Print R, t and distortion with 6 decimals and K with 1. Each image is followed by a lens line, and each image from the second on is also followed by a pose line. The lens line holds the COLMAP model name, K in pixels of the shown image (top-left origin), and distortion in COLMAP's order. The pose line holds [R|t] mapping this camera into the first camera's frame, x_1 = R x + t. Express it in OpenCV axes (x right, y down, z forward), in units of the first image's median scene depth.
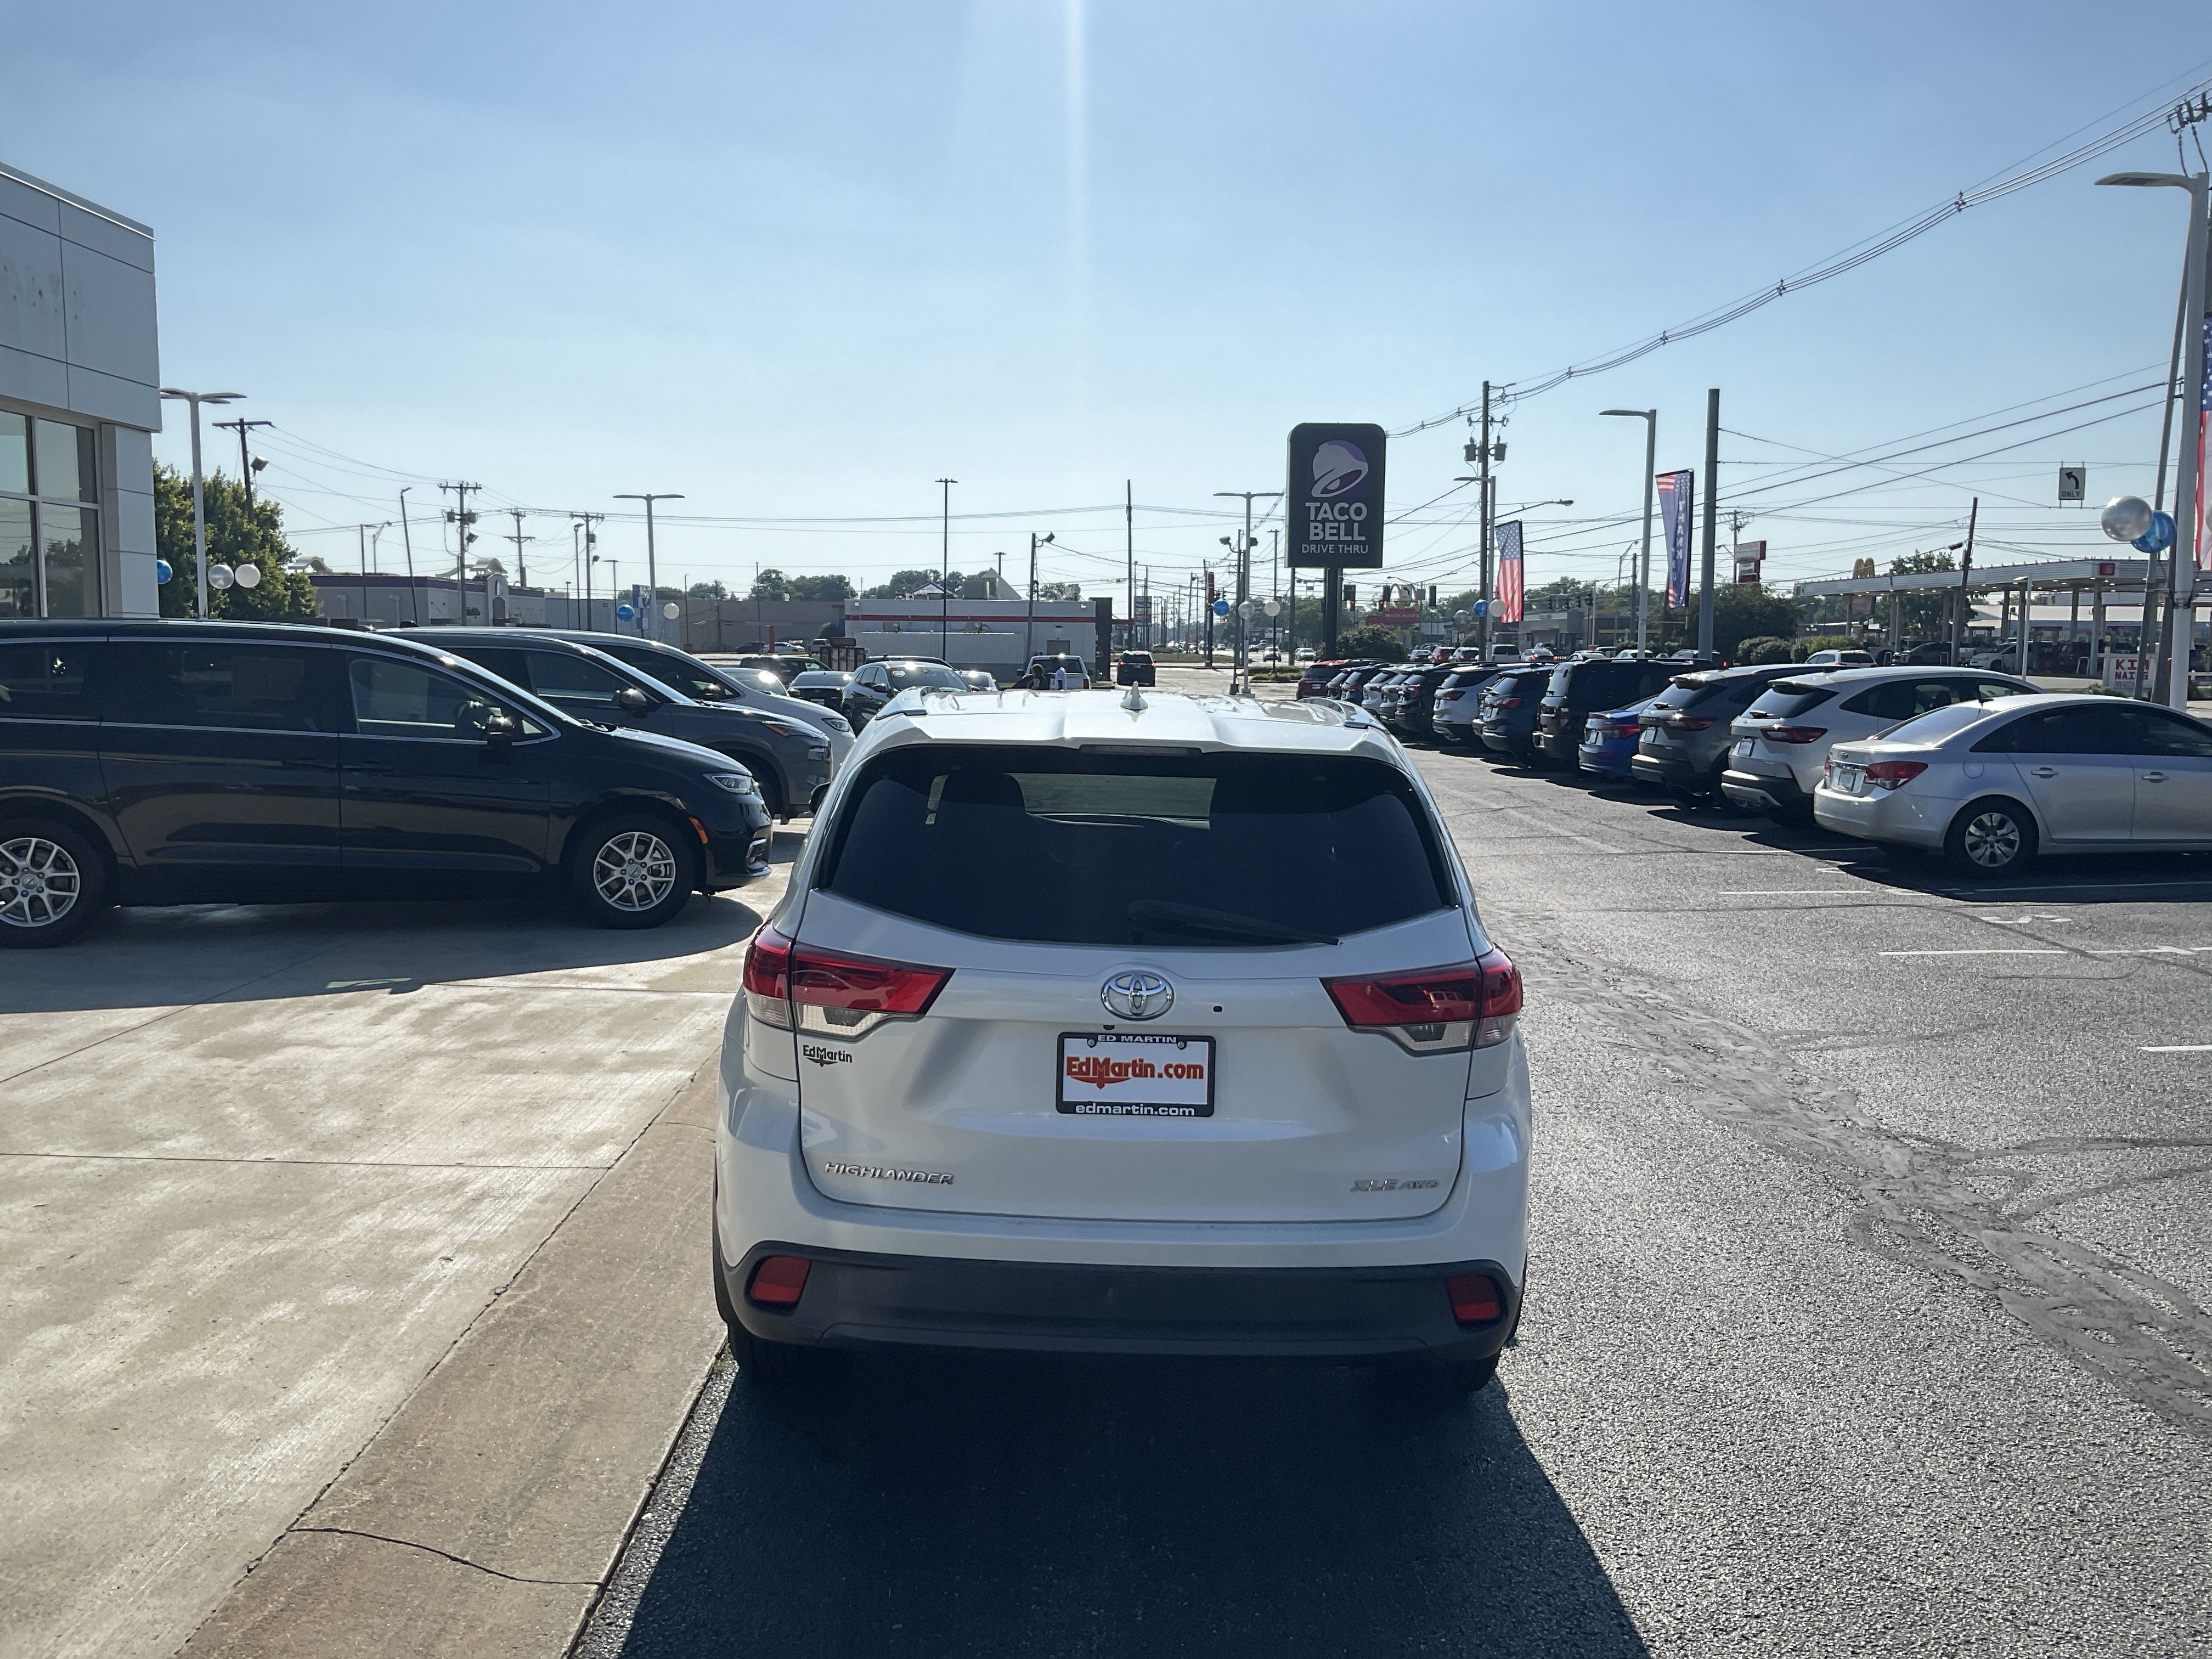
lens RADIAL K [[1797.6, 0, 1106.0], [0, 1797.6, 829.5], [0, 0, 1]] dist [0.088532, -0.142045]
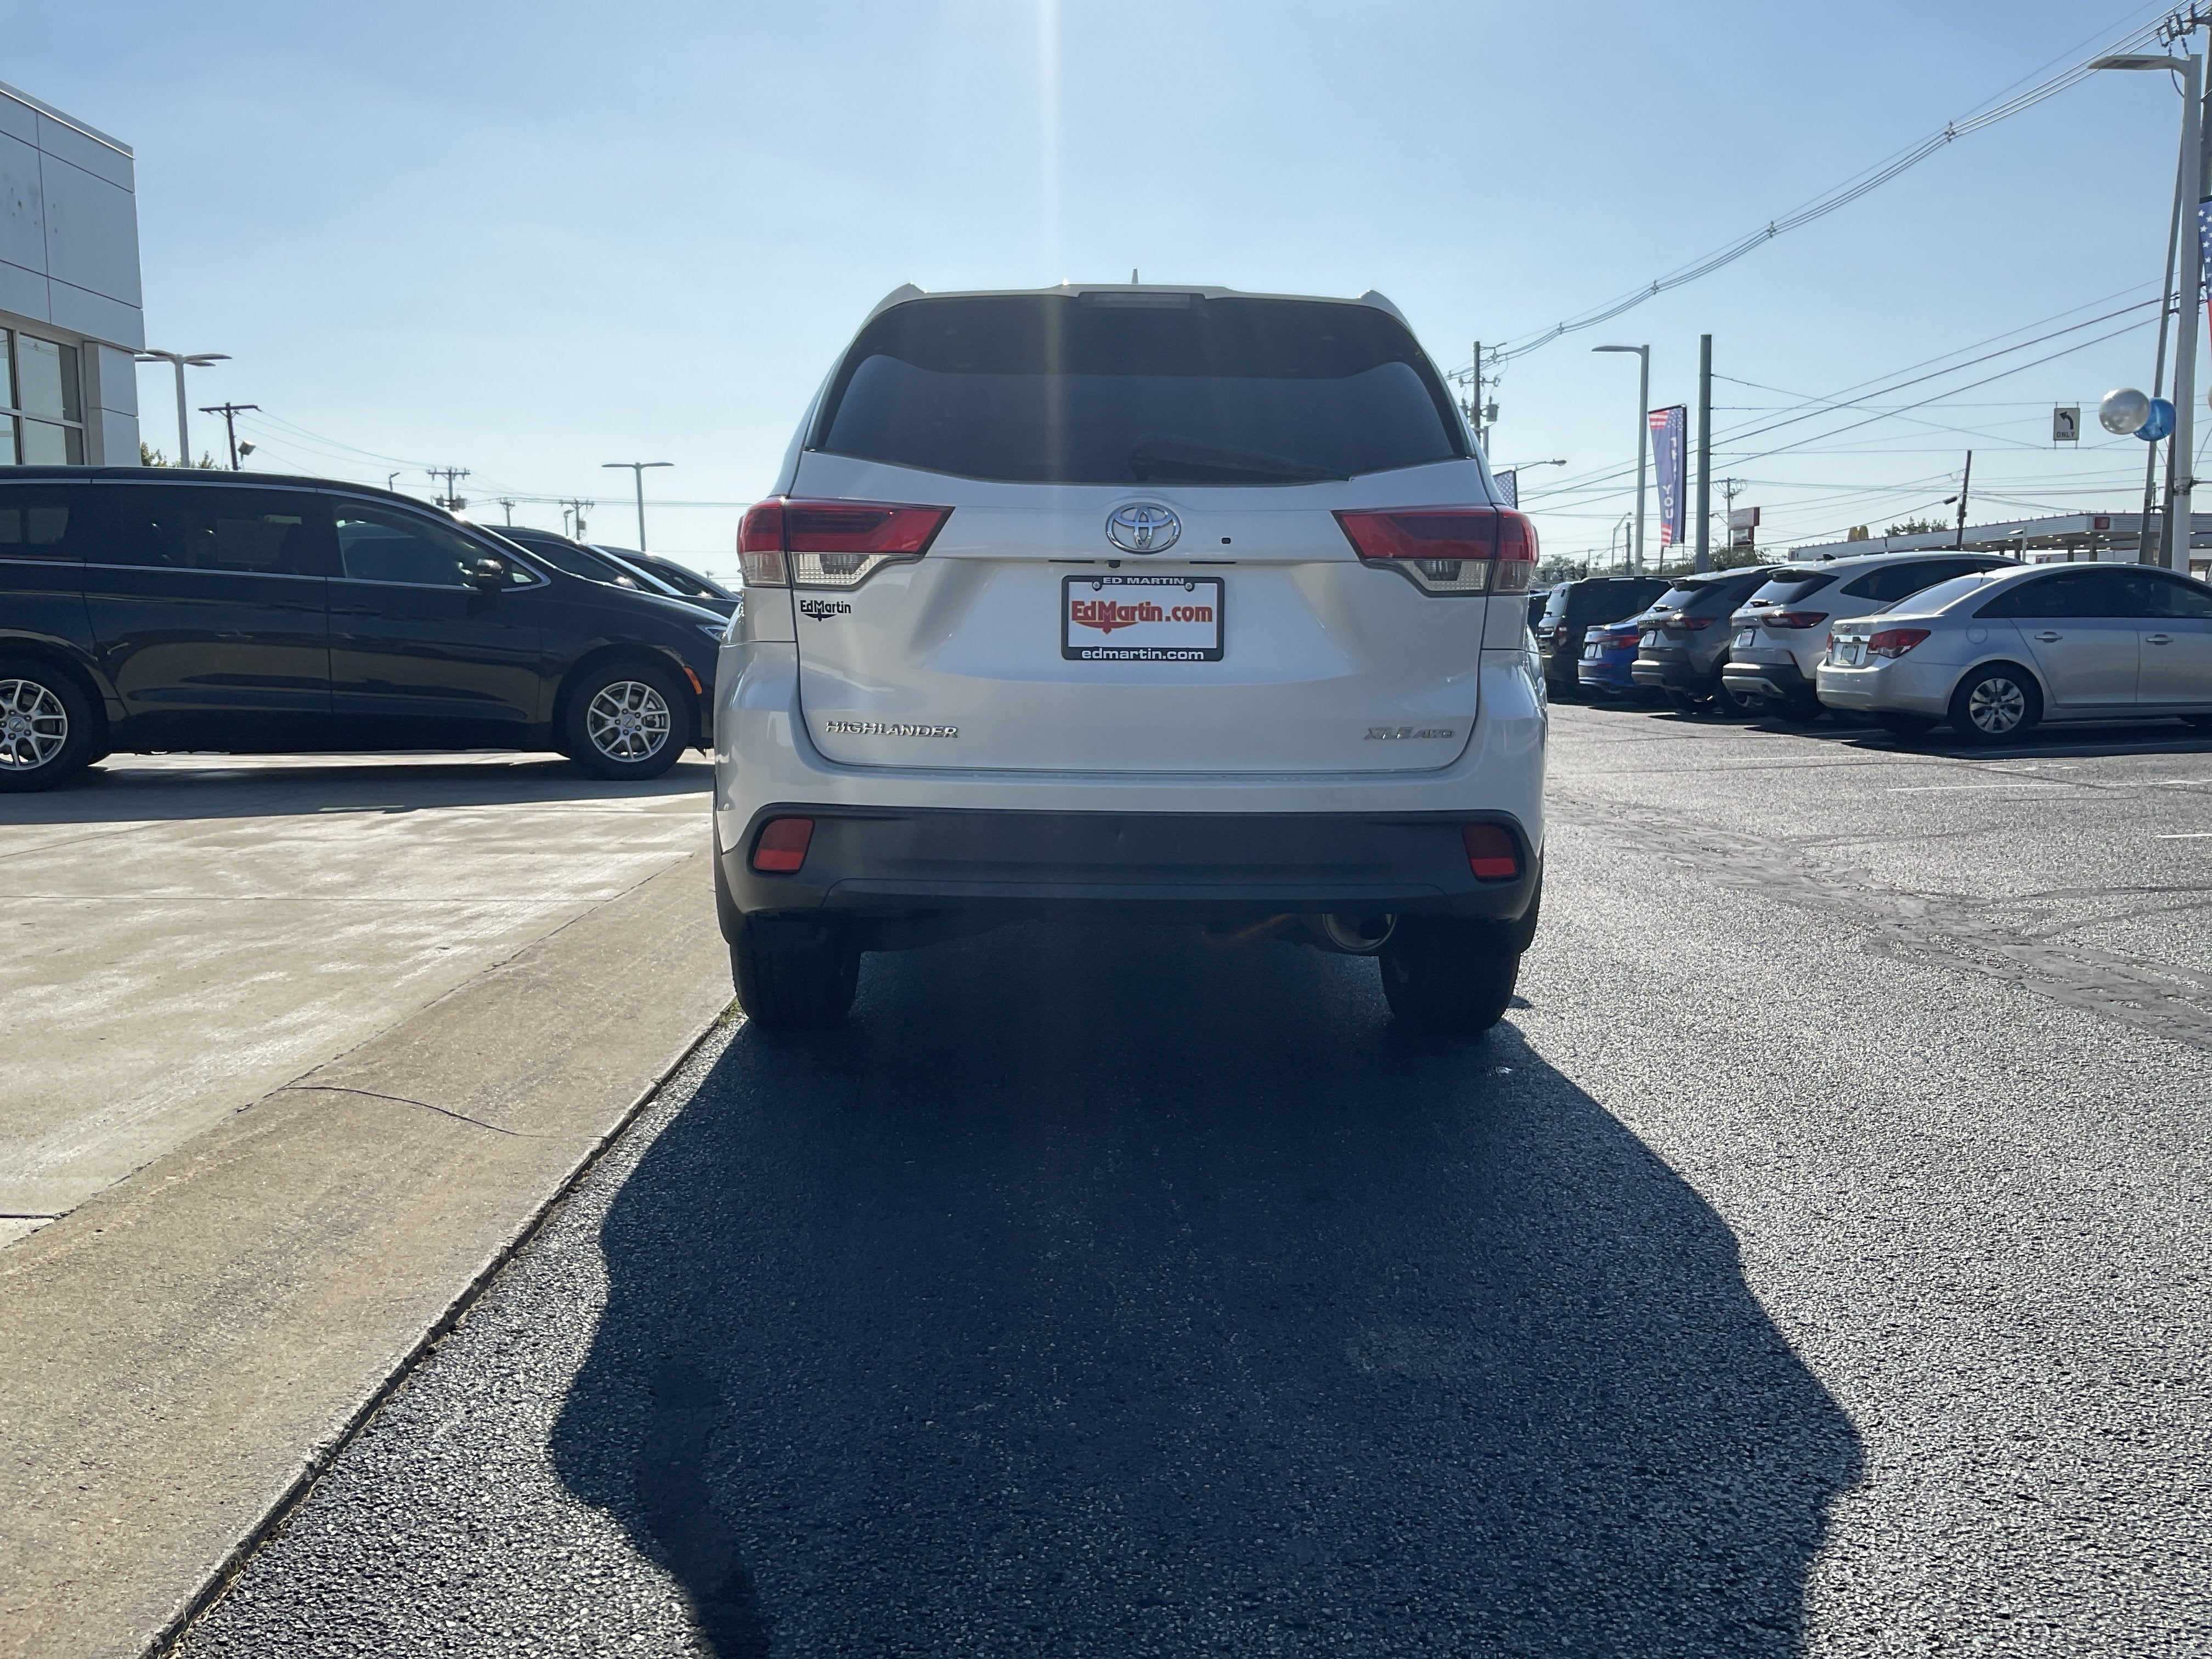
lens RADIAL K [[1800.9, 0, 1106.0], [0, 1800.9, 829.5], [0, 0, 1]] dist [0.084454, -0.135479]
pose [[0.999838, -0.017969, 0.001444, -0.001945], [0.017959, 0.999816, 0.006806, 0.069288], [-0.001566, -0.006779, 0.999976, 0.007190]]
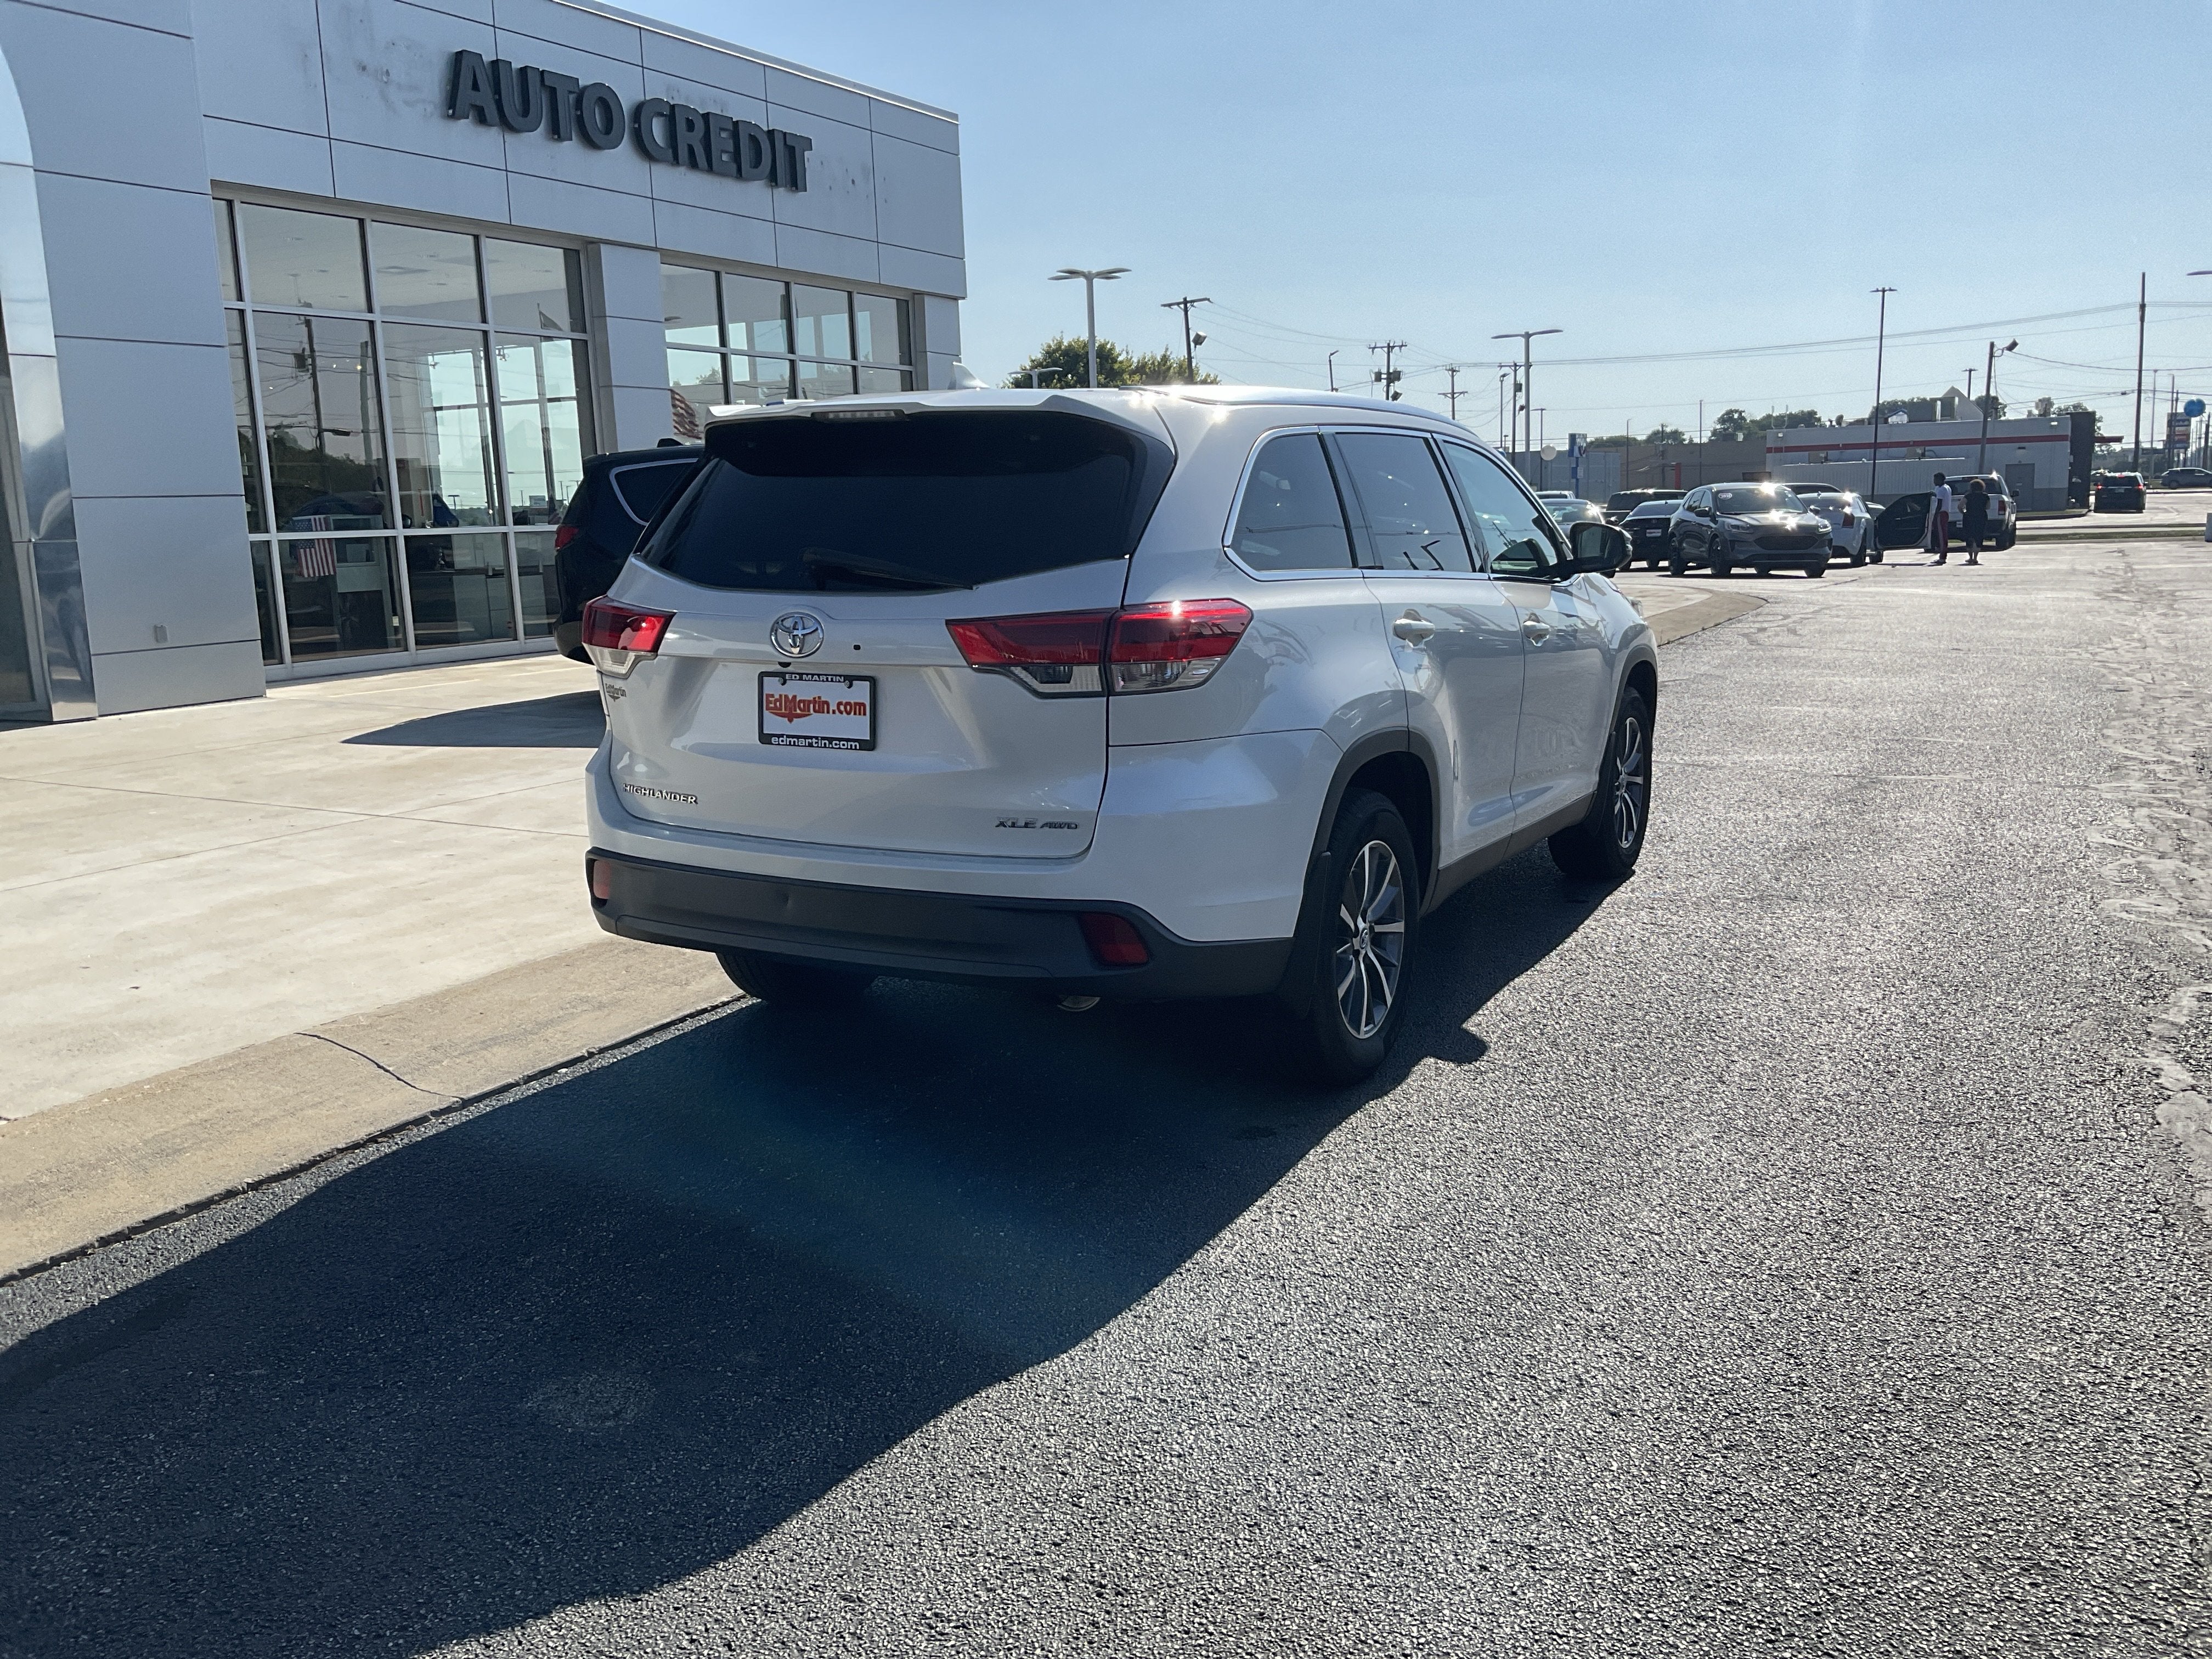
lens RADIAL K [[1817.9, 0, 1106.0], [0, 1817.9, 829.5], [0, 0, 1]] dist [0.097384, -0.202370]
pose [[0.874162, 0.047717, -0.483284, 0.203159], [-0.010335, 0.996764, 0.079722, 0.033580], [0.485524, -0.064695, 0.871826, 0.031498]]
